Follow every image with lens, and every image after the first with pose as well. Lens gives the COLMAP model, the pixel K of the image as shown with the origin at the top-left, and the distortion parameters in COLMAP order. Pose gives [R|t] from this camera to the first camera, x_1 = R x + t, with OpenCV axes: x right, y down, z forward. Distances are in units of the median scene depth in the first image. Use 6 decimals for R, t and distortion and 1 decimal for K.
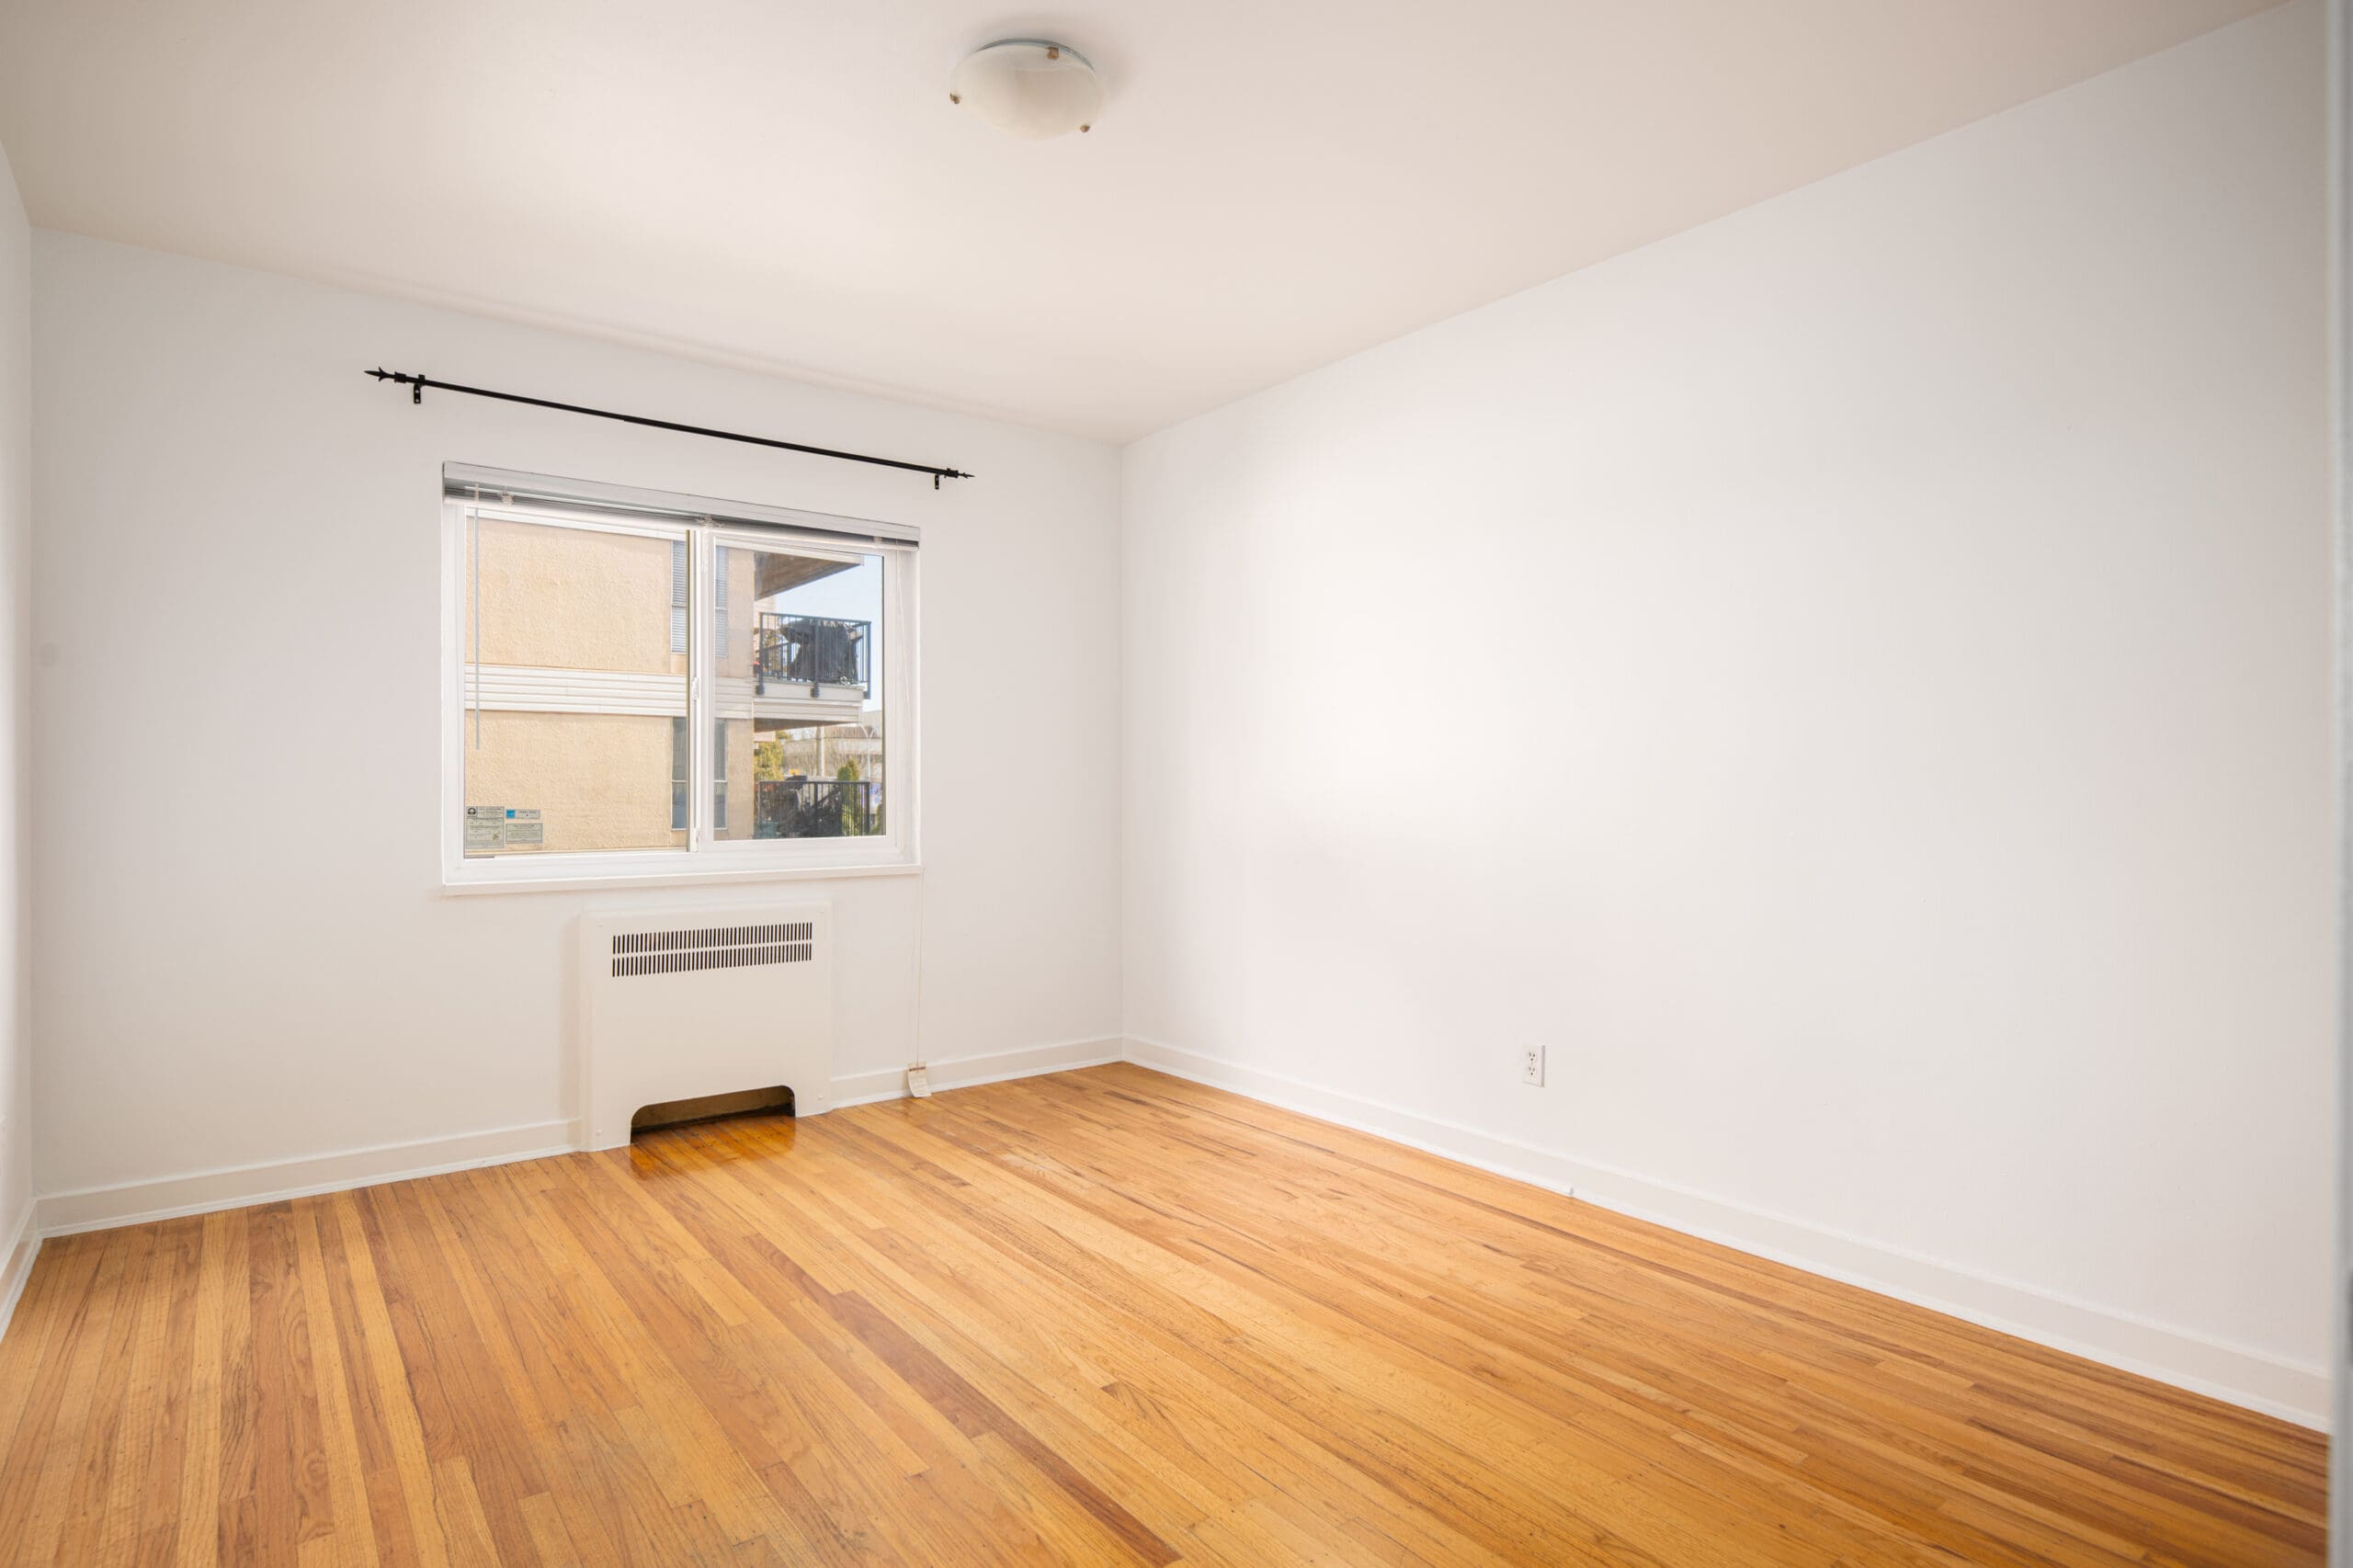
lens RADIAL K [[1231.7, 0, 1212.3], [0, 1231.7, 786.9], [0, 0, 1]] dist [0.003958, 0.001062]
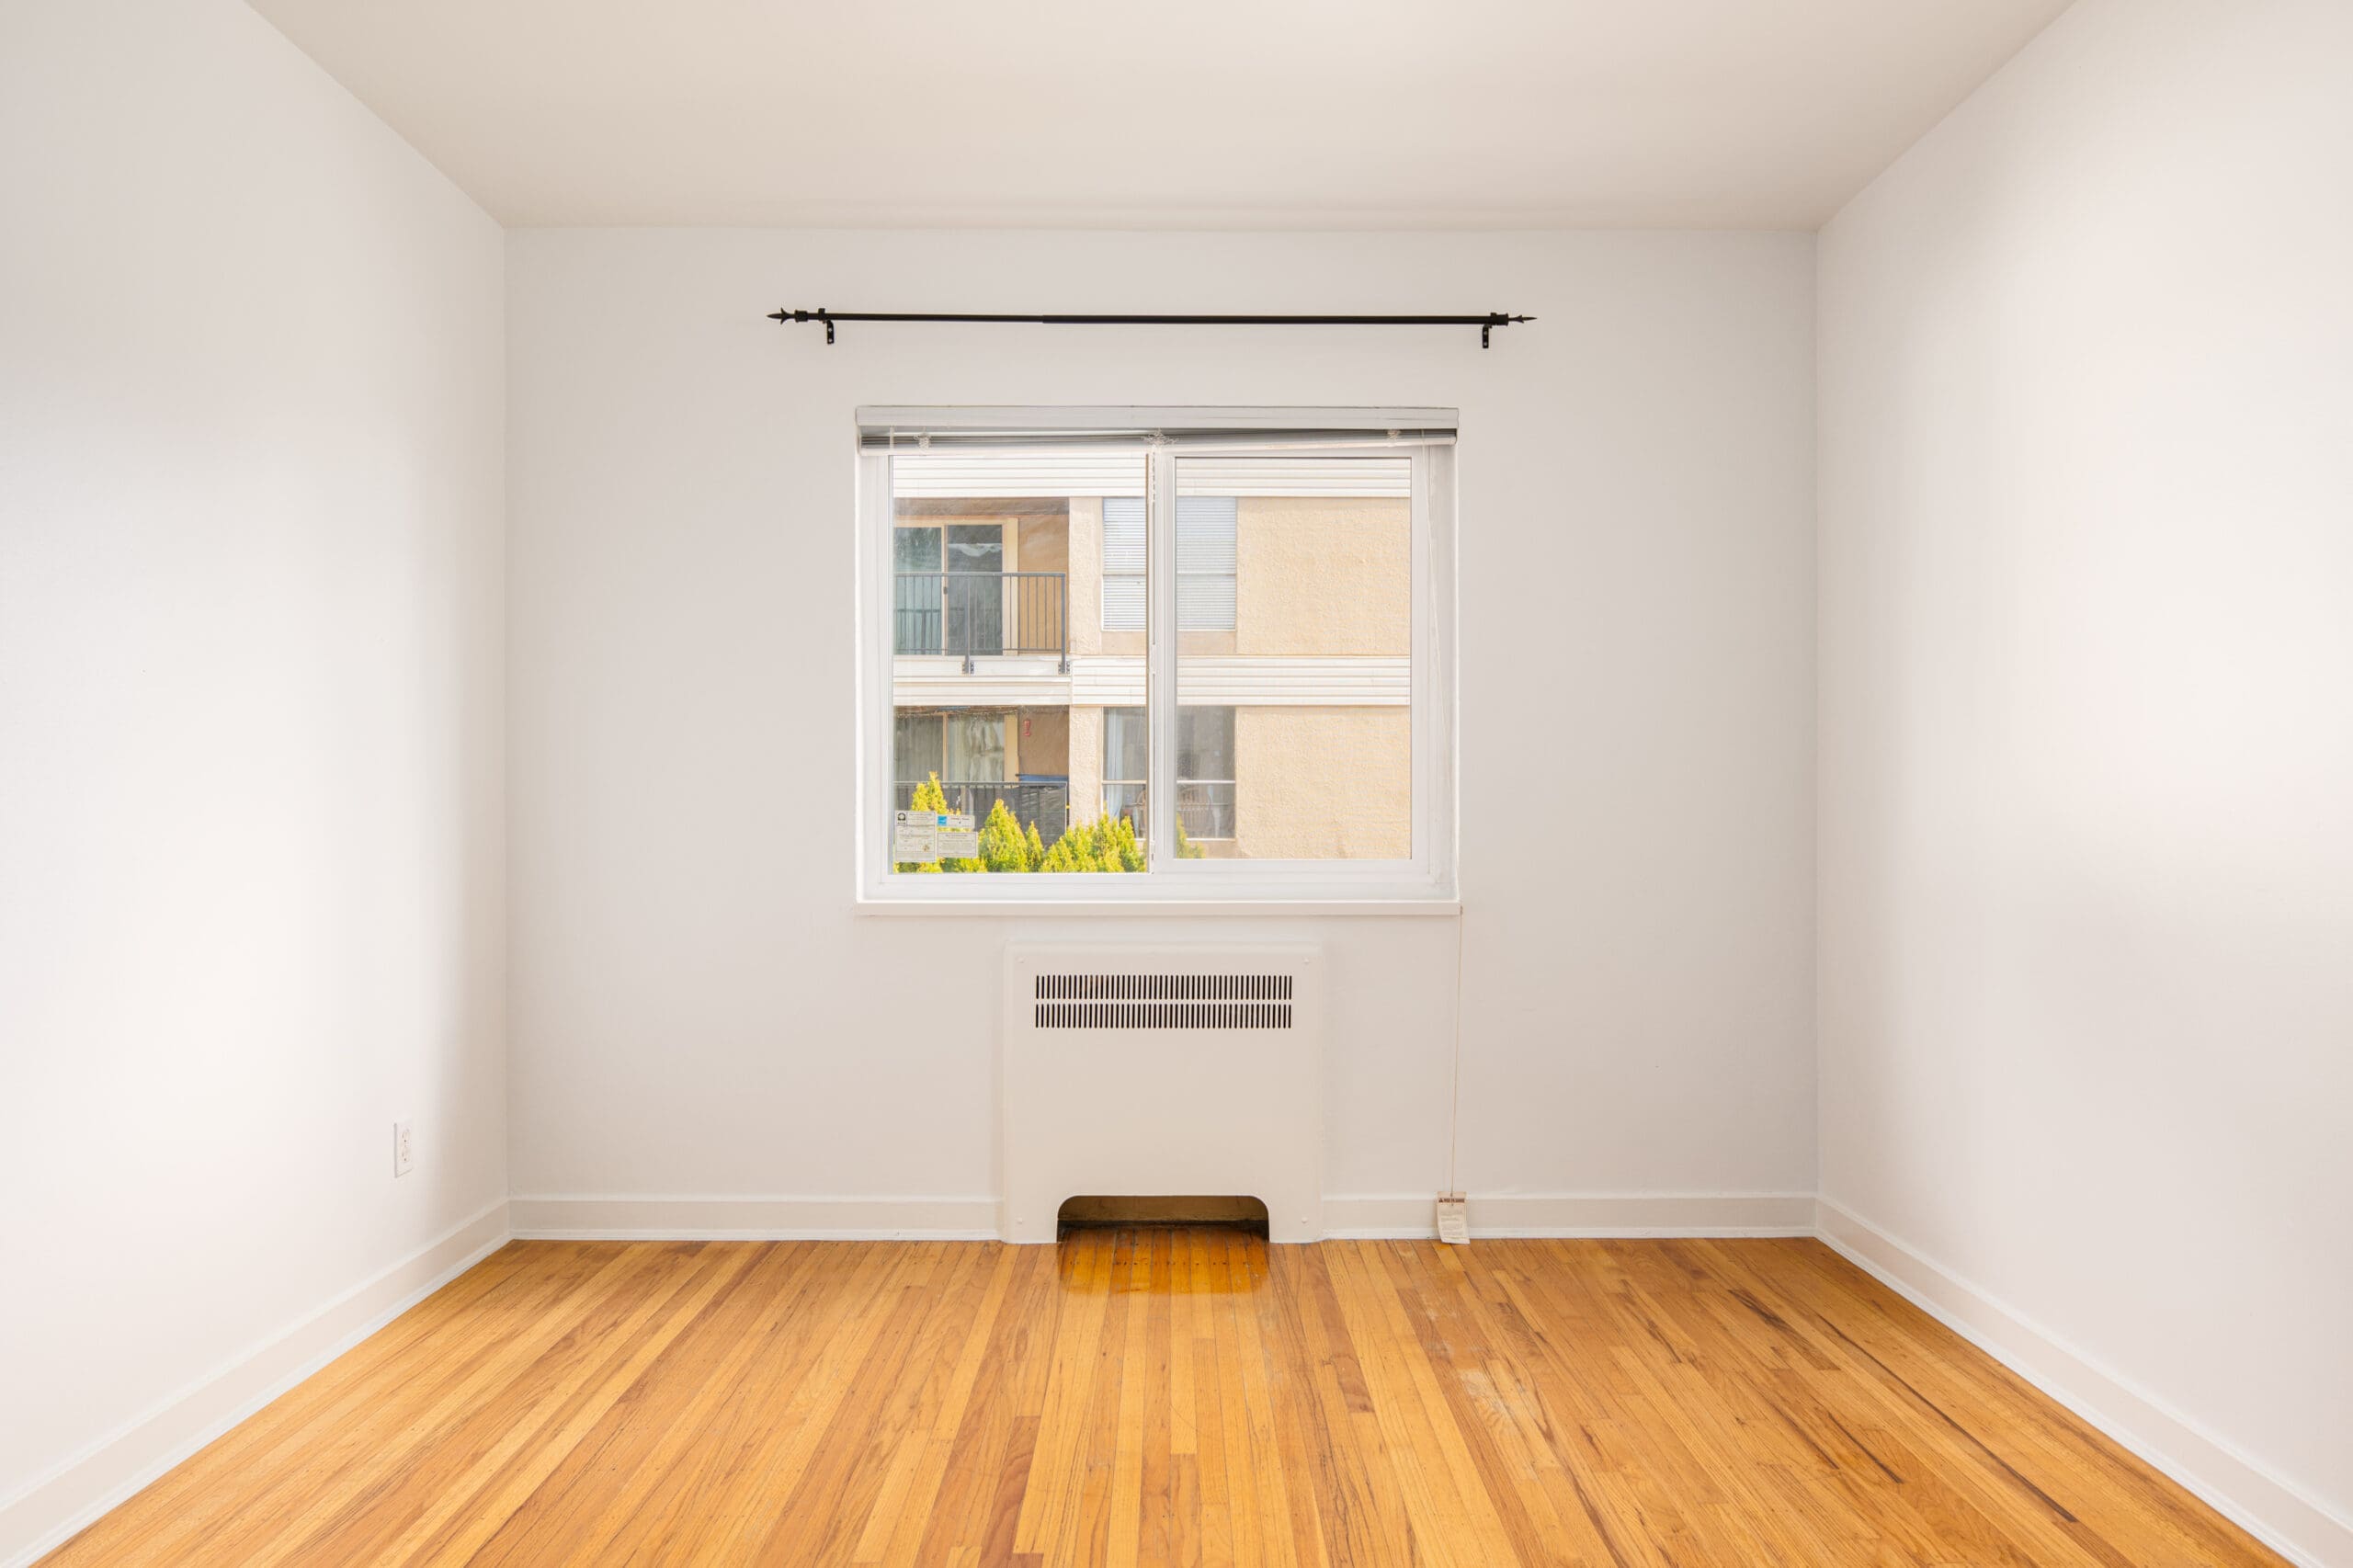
lens RADIAL K [[1511.2, 0, 1183.3], [0, 1511.2, 793.4], [0, 0, 1]] dist [0.000374, 0.001063]
pose [[0.791696, 0.001976, -0.610911, 0.182788], [-0.000309, 0.999996, 0.002834, 0.000823], [0.610915, -0.002055, 0.791694, 0.289979]]
